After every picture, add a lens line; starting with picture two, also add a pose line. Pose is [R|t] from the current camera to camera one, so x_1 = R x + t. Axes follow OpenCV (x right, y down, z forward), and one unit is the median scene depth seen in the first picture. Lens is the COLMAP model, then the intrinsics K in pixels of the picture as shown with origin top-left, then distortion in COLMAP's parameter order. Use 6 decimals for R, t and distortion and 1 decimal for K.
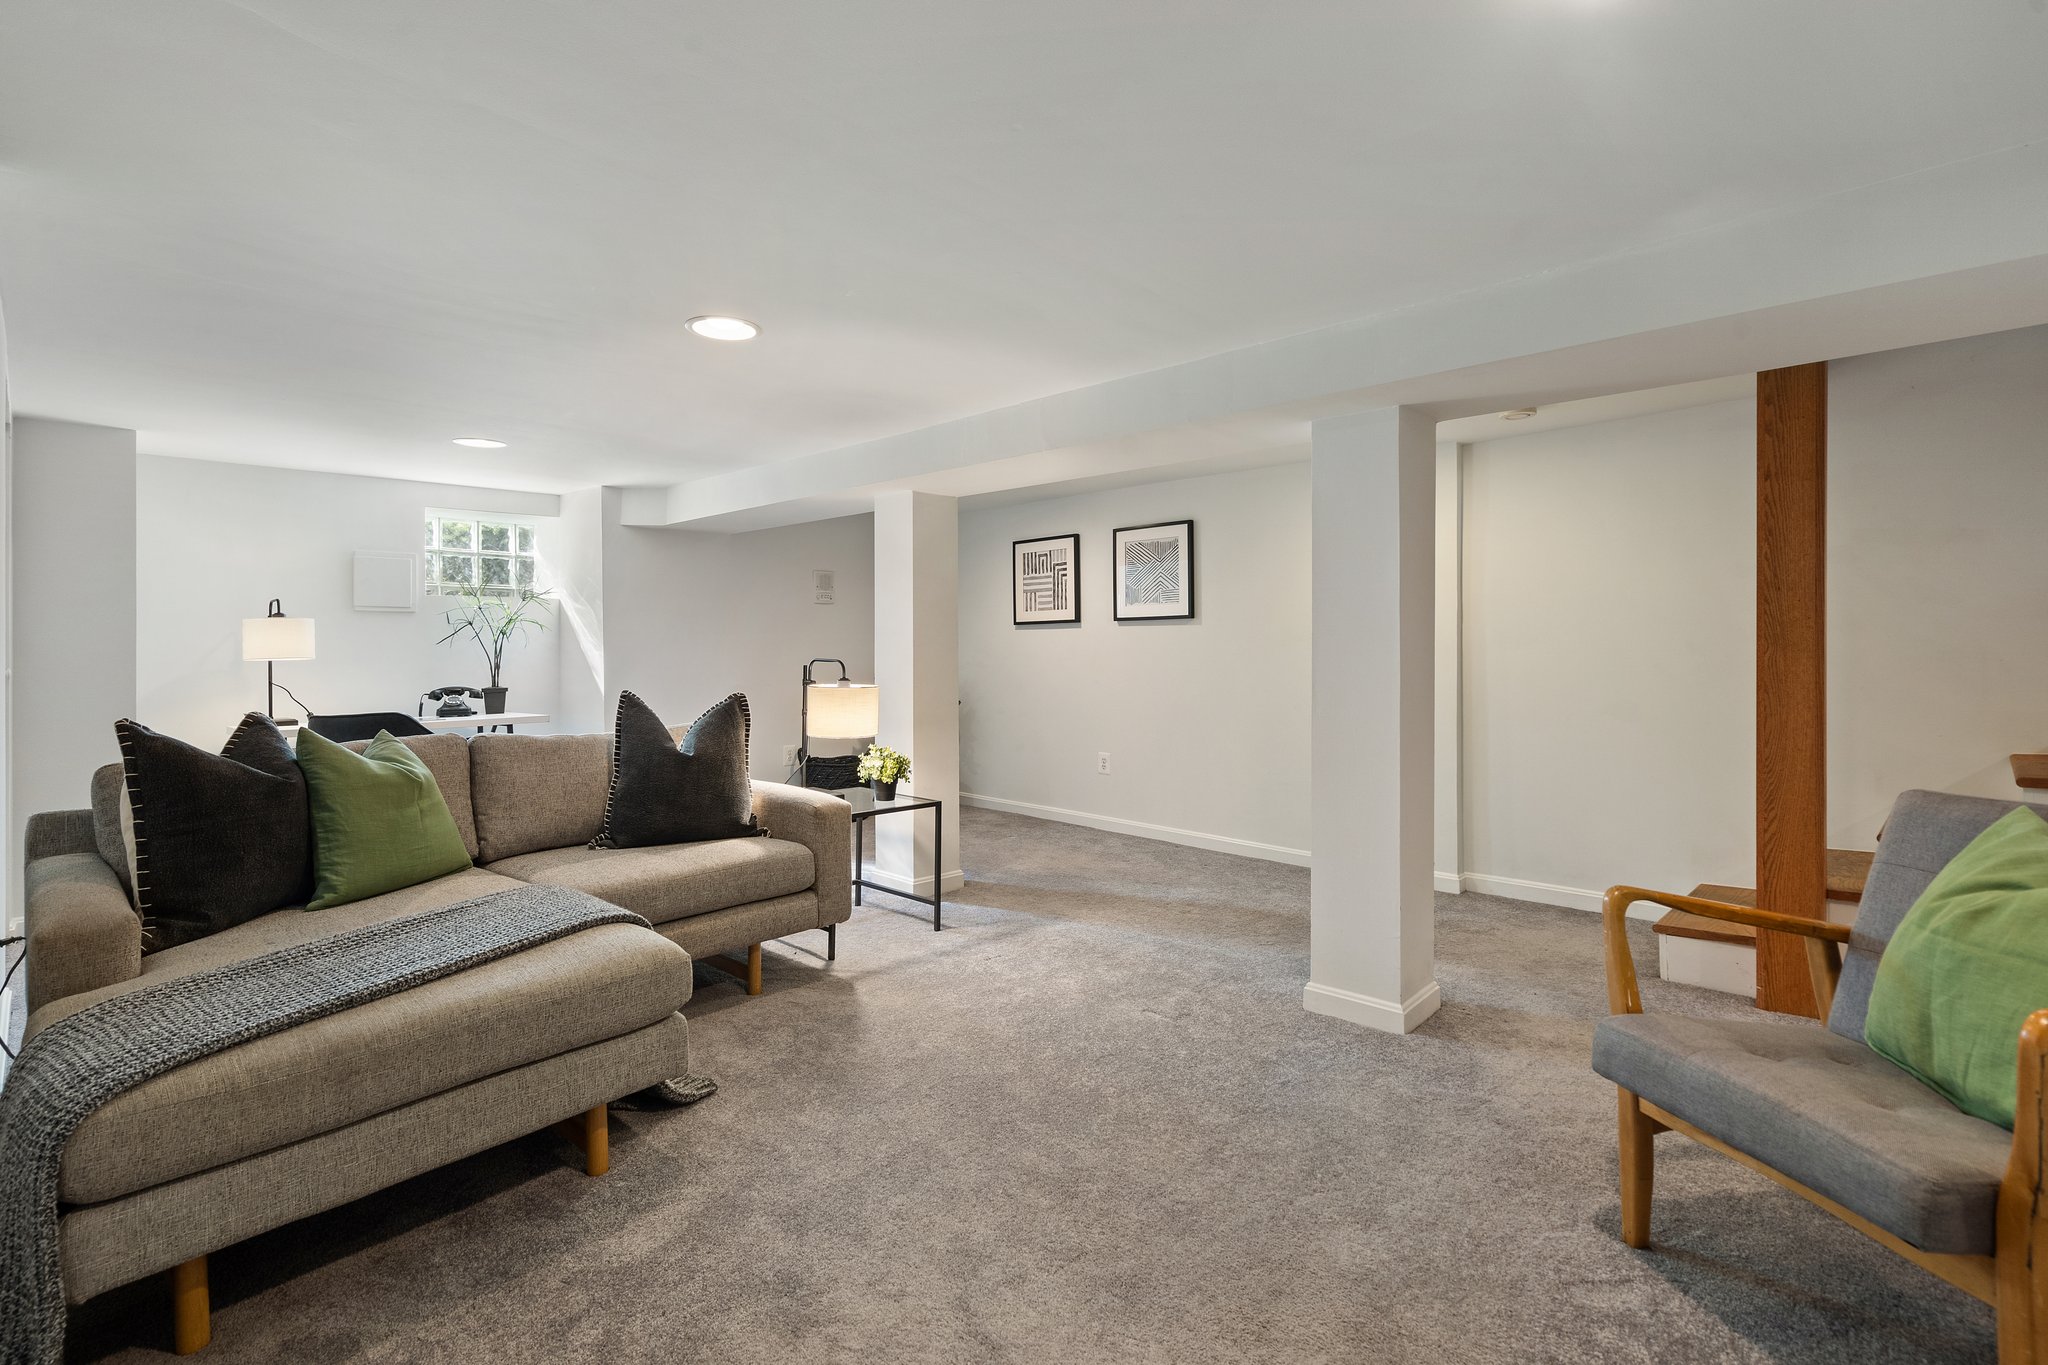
lens RADIAL K [[950.7, 0, 1013.7], [0, 950.7, 641.7], [0, 0, 1]] dist [-0.000995, 0.000402]
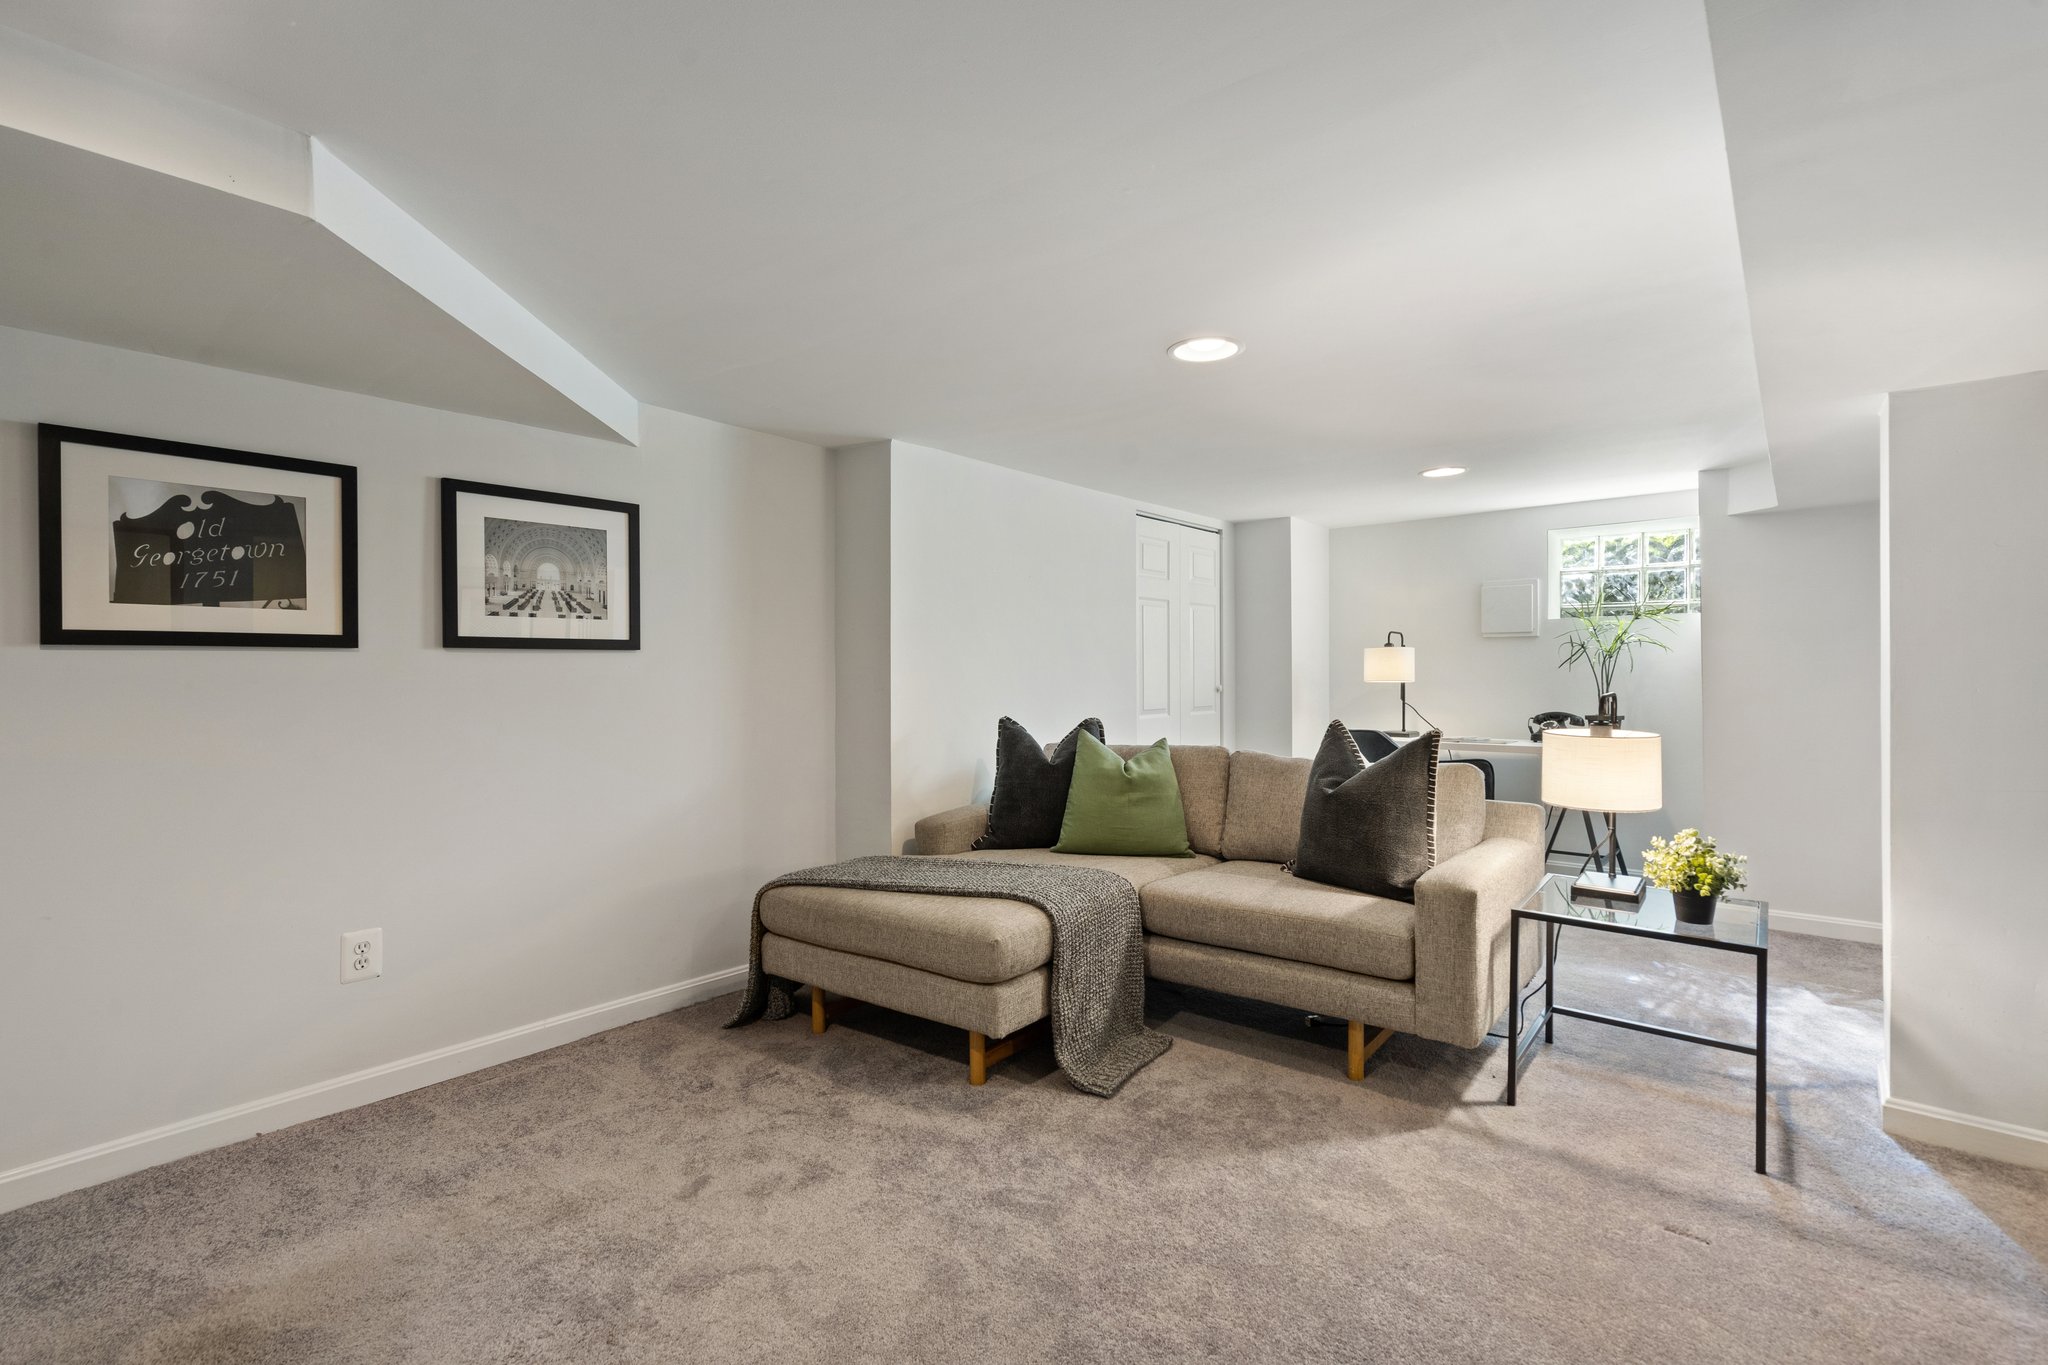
lens RADIAL K [[950.7, 0, 1023.0], [0, 950.7, 686.6], [0, 0, 1]] dist [-0.000995, 0.000402]
pose [[0.071361, 0.016484, -0.997314, 0.568098], [0.008763, 0.999814, 0.017153, -0.000830], [0.997412, -0.009964, 0.071203, 0.656530]]
